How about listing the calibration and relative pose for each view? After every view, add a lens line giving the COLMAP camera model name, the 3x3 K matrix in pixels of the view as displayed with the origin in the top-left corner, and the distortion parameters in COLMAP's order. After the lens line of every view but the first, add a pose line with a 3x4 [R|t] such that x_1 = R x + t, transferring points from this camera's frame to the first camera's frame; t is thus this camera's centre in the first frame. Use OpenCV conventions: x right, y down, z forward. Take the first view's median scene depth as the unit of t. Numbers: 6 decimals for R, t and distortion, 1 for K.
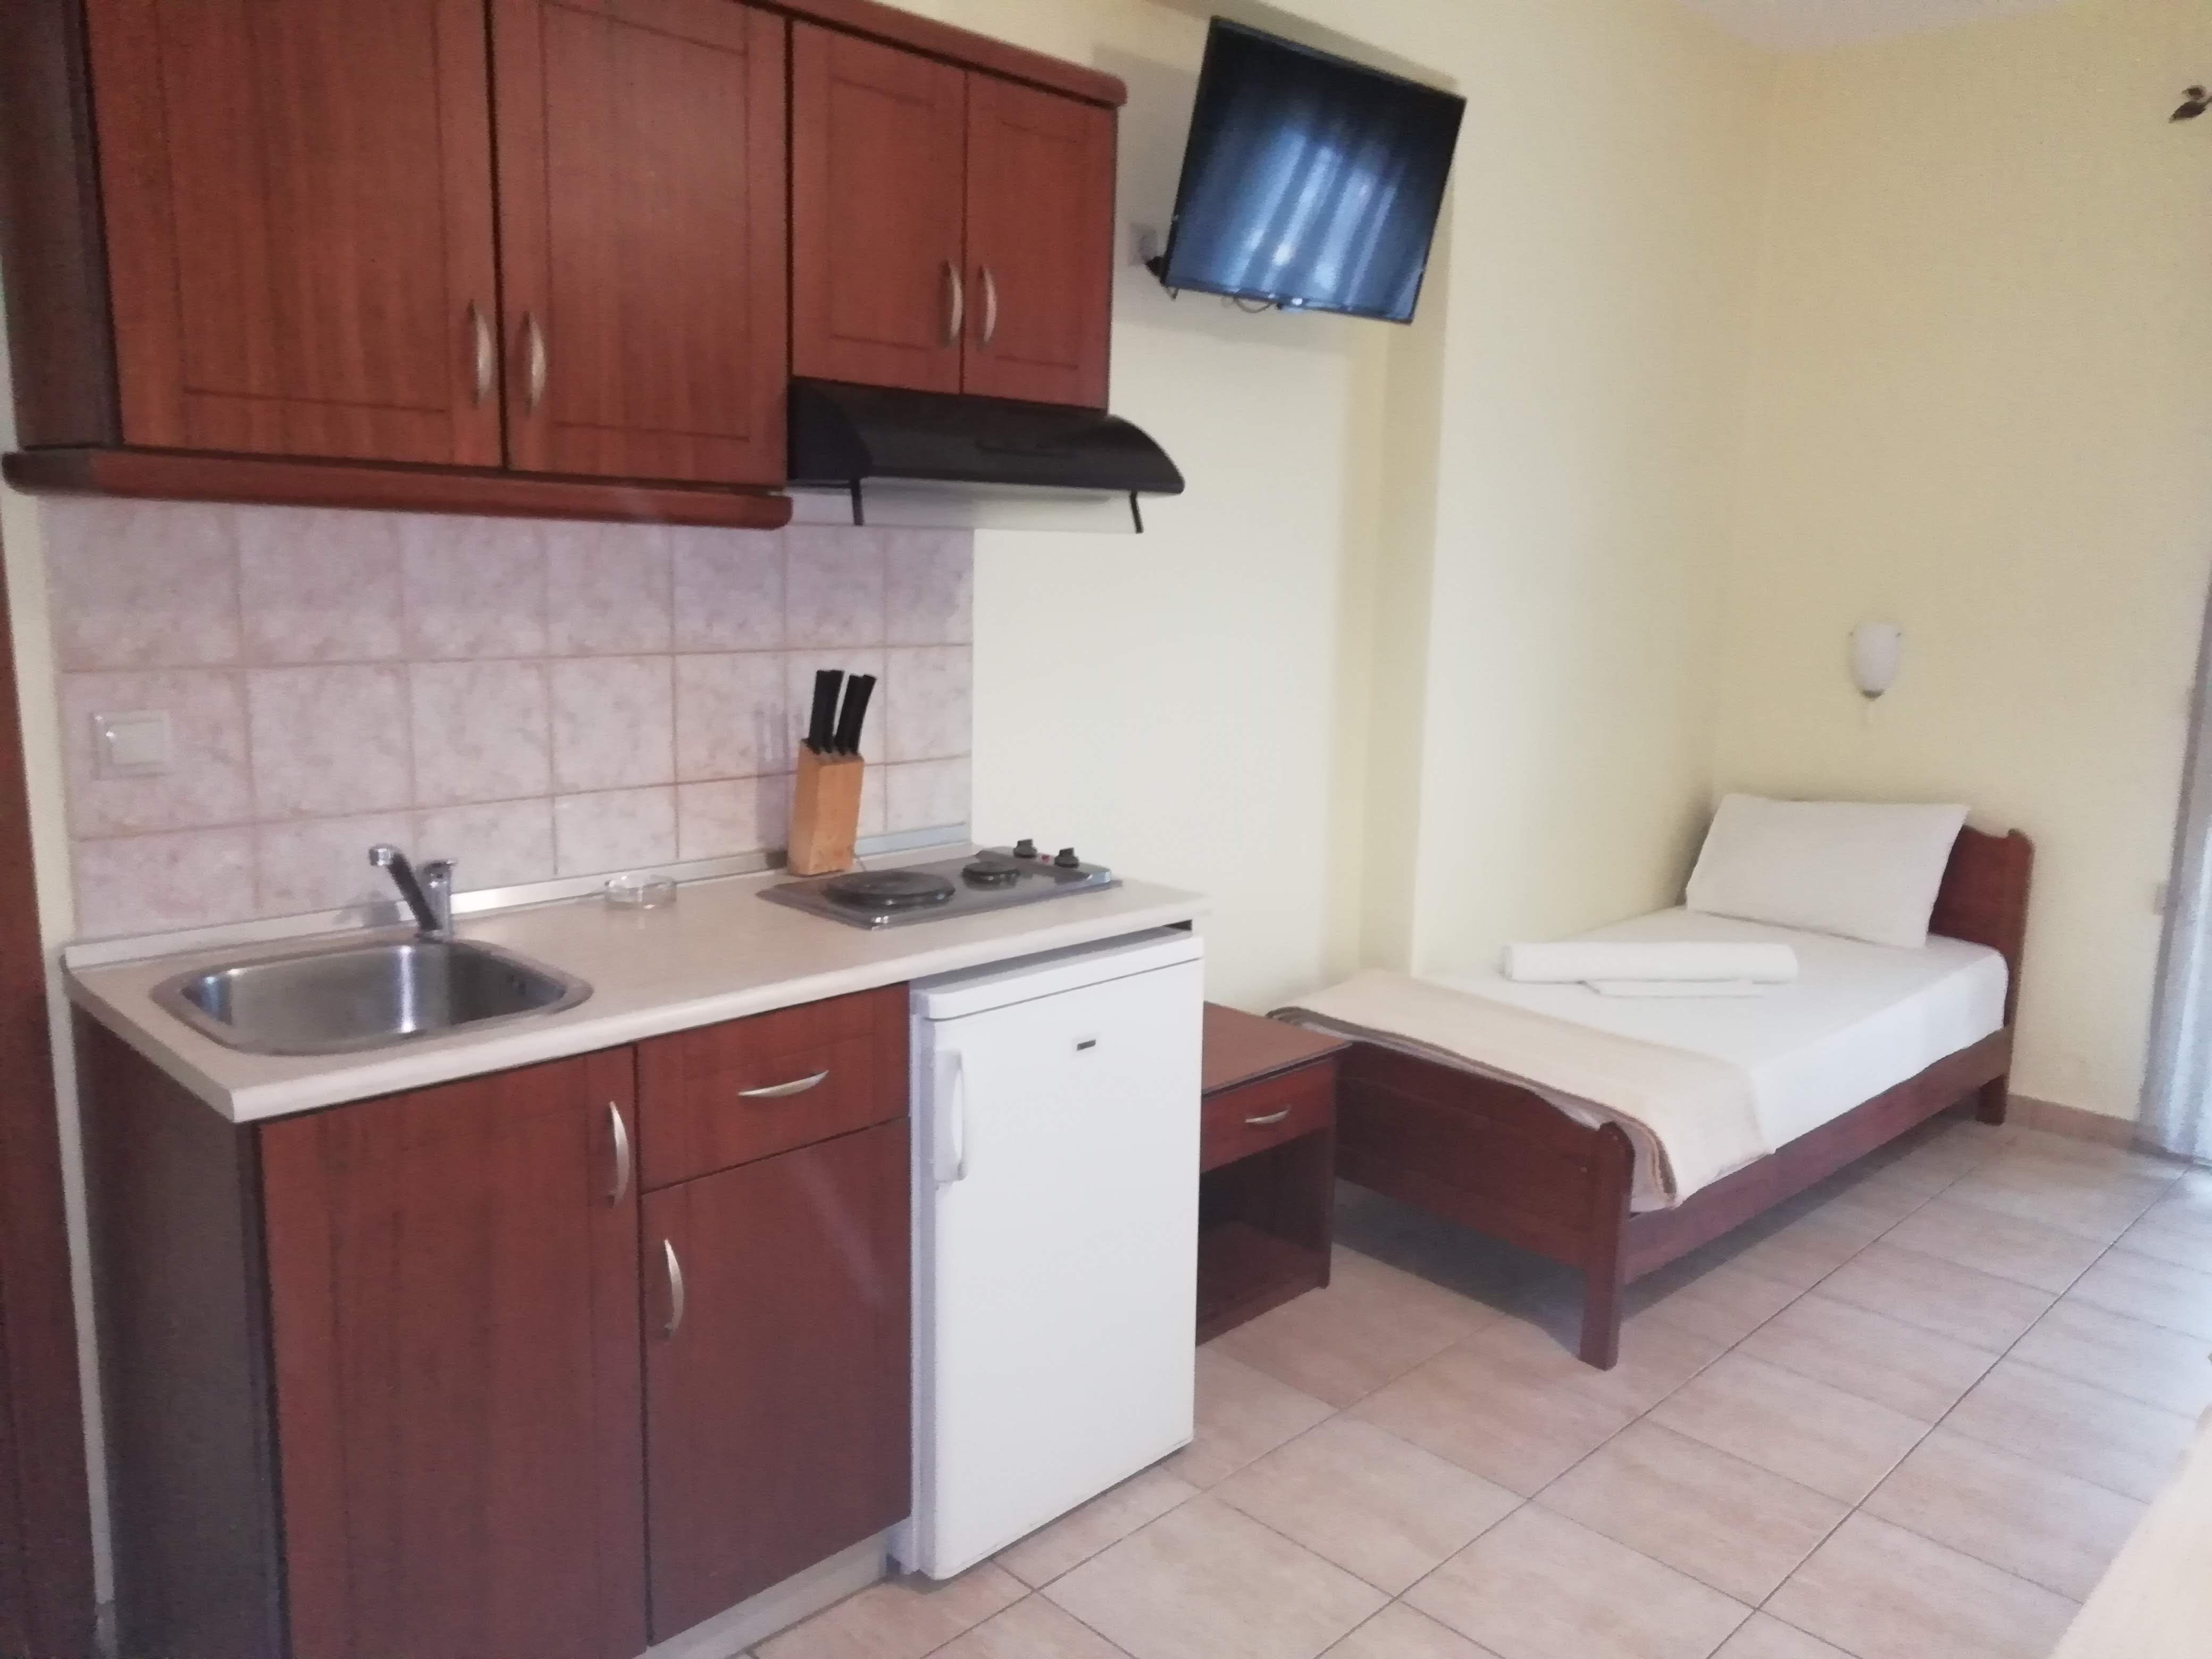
lens RADIAL K [[1603.0, 0, 1106.0], [0, 1603.0, 829.5], [0, 0, 1]] dist [0.002200, 0.002576]
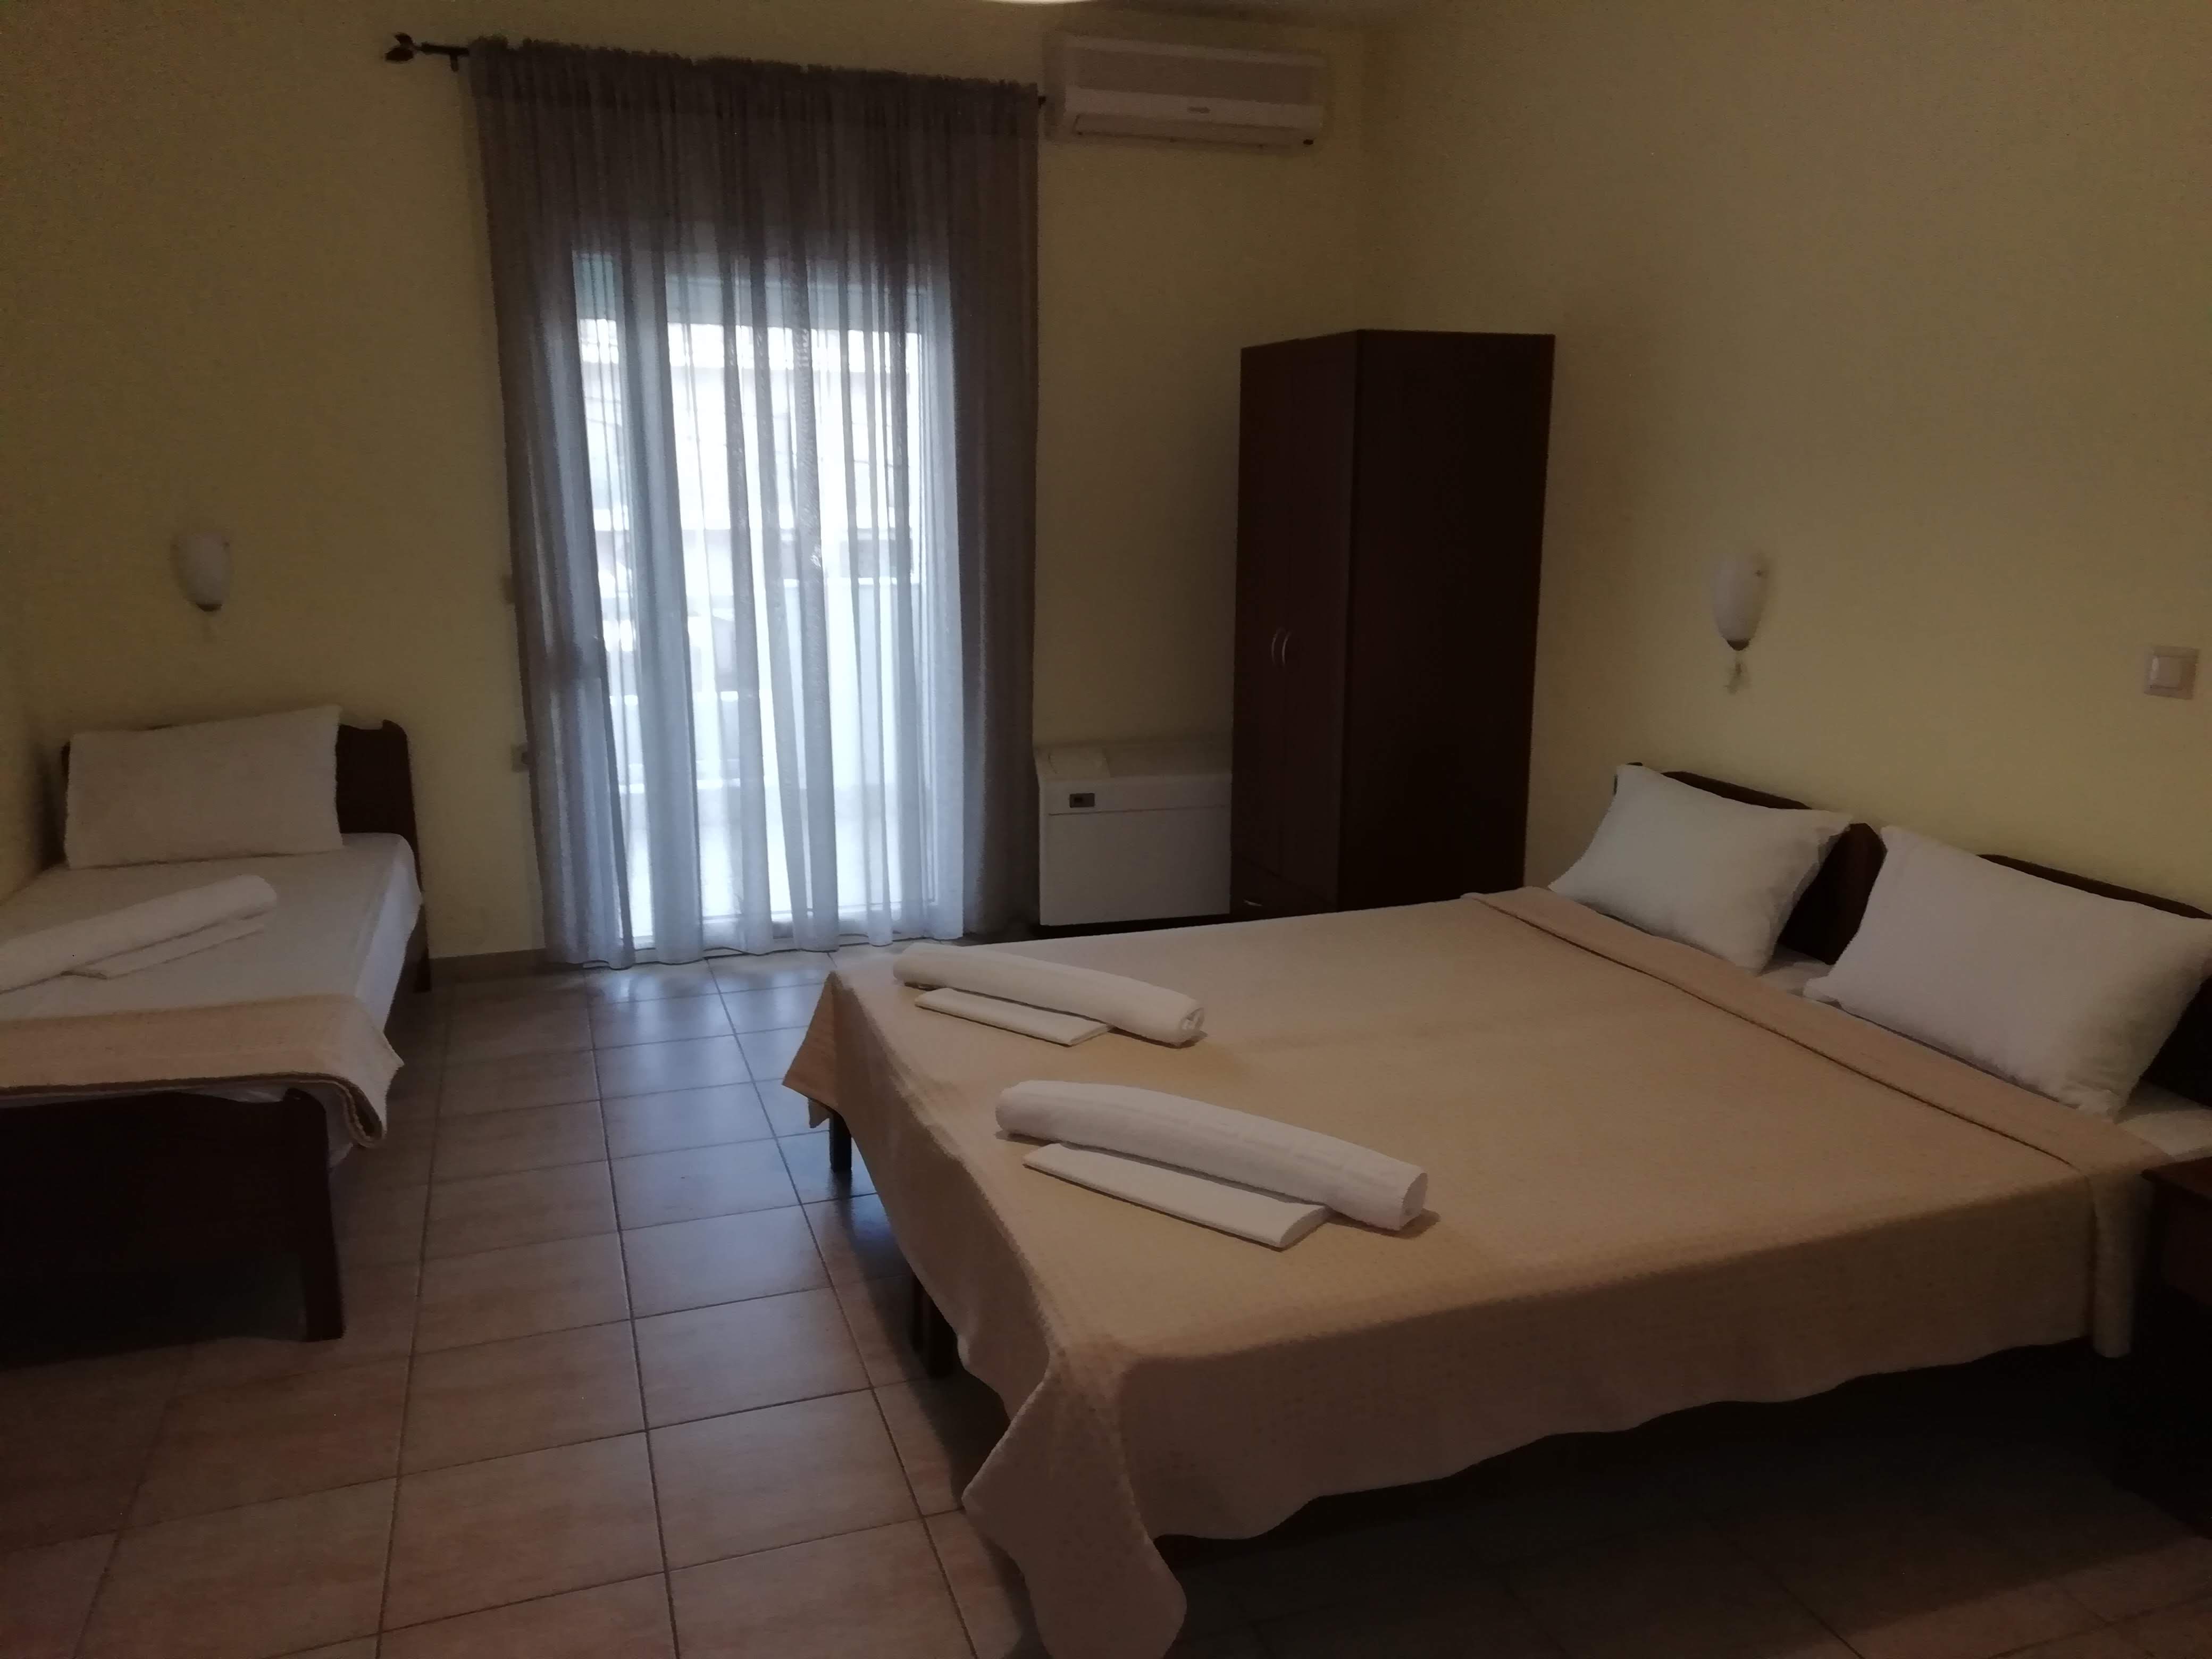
lens RADIAL K [[1603.0, 0, 1106.0], [0, 1603.0, 829.5], [0, 0, 1]] dist [0.002200, 0.002576]
pose [[0.424693, -0.221755, 0.877759, -0.205702], [0.162061, 0.972499, 0.167279, -0.033686], [-0.890714, 0.071208, 0.448952, 0.106398]]
